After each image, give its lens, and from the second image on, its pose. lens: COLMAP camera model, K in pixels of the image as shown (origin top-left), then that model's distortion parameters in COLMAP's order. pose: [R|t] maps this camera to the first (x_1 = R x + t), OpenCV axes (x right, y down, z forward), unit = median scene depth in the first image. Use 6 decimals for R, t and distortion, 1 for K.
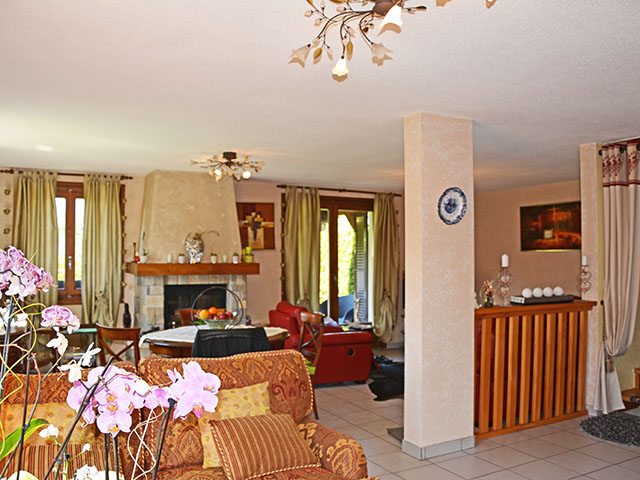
lens RADIAL K [[551.0, 0, 320.0], [0, 551.0, 240.0], [0, 0, 1]] dist [-0.137517, 0.007674]
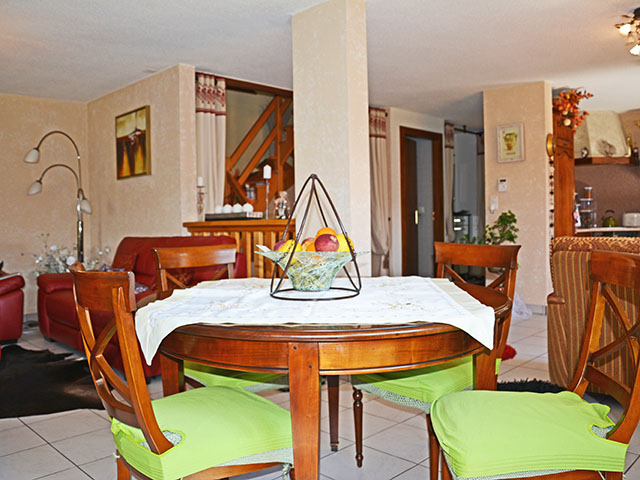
lens RADIAL K [[551.0, 0, 320.0], [0, 551.0, 240.0], [0, 0, 1]] dist [-0.137517, 0.007674]
pose [[-0.296240, -0.027153, 0.954727, -0.384446], [-0.007118, 0.999631, 0.026222, 0.083816], [-0.955087, 0.000972, -0.296324, 0.762617]]
